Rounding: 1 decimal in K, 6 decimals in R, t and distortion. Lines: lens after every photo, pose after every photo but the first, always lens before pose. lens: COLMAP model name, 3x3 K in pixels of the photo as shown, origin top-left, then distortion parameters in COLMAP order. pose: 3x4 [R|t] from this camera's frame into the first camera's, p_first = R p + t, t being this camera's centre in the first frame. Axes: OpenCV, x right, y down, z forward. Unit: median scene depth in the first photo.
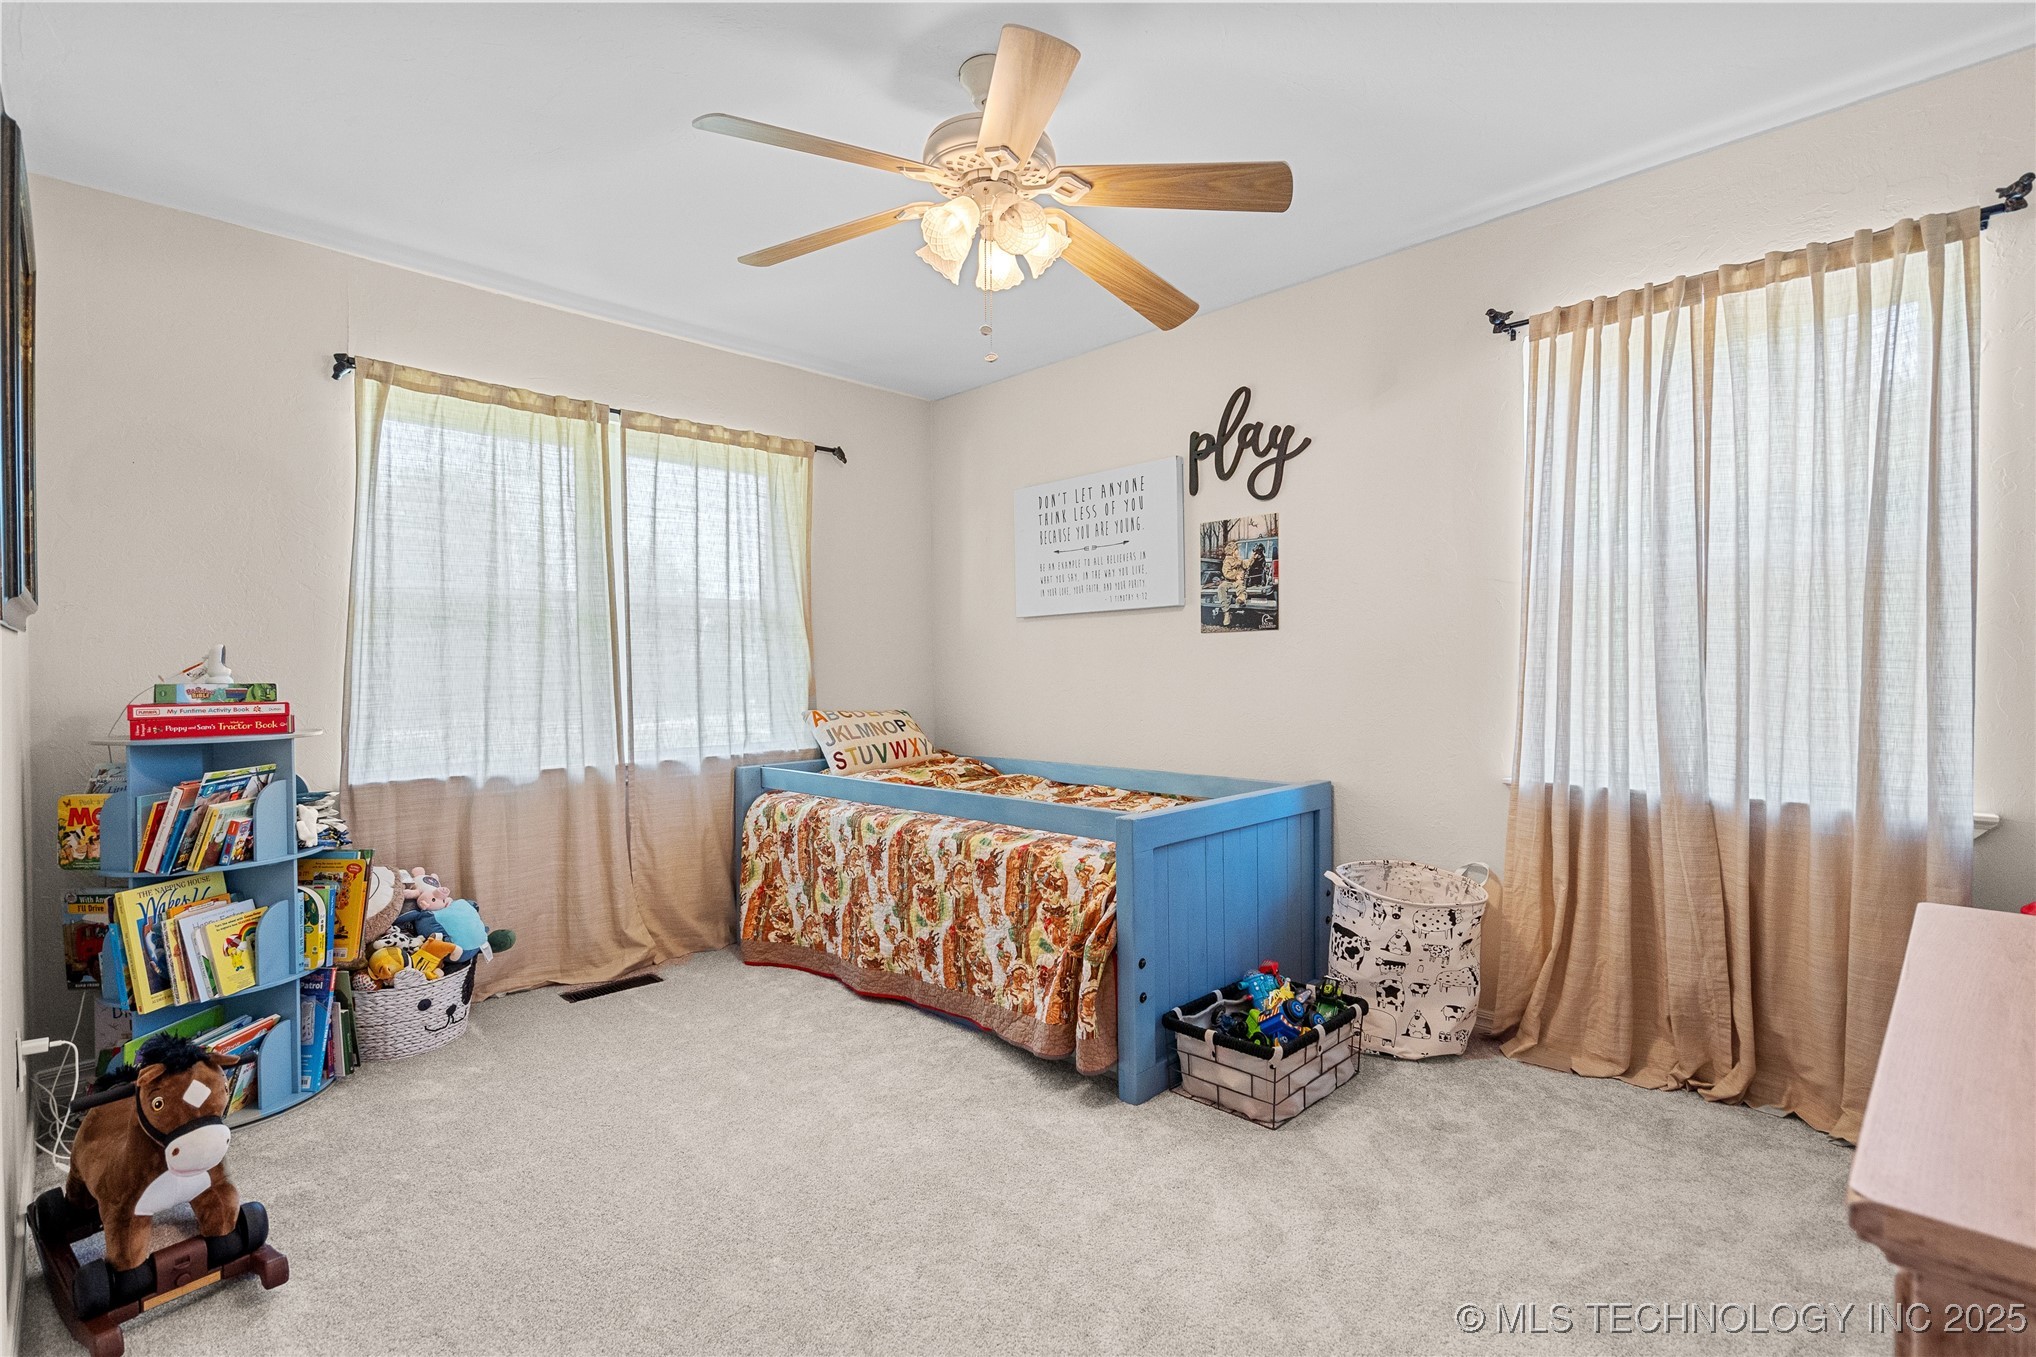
lens RADIAL K [[940.2, 0, 1014.6], [0, 940.2, 676.8], [0, 0, 1]] dist [-0.005262, 0.003282]
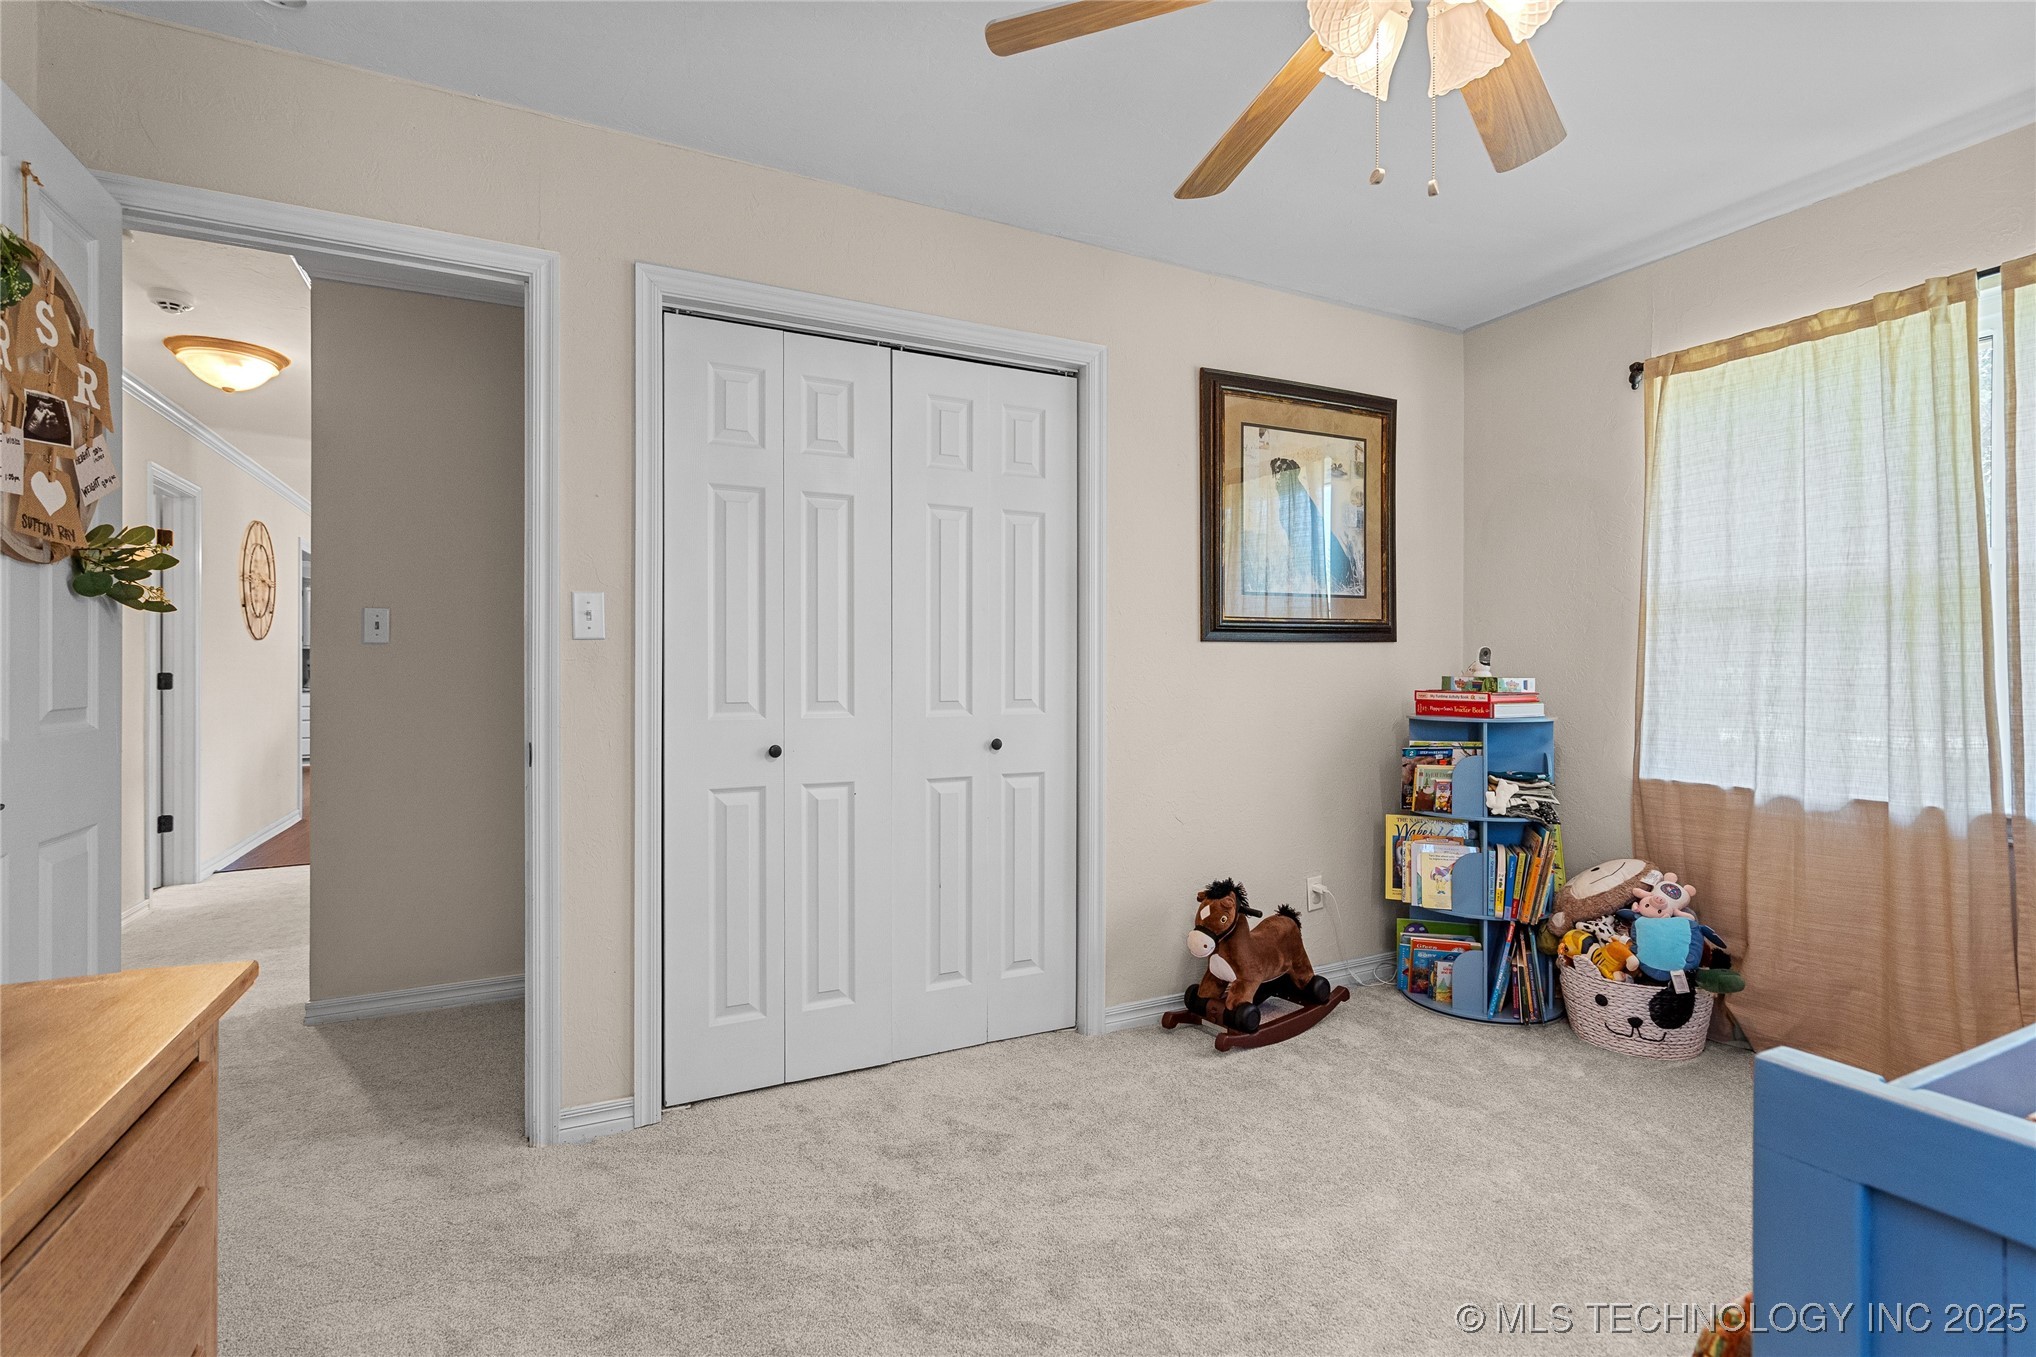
lens RADIAL K [[940.2, 0, 1014.2], [0, 940.2, 667.9], [0, 0, 1]] dist [-0.005262, 0.003282]
pose [[-0.316316, 0.007090, -0.948627, 0.477306], [-0.006088, 0.999936, 0.009503, -0.011050], [0.948634, 0.008782, -0.316253, 0.657409]]
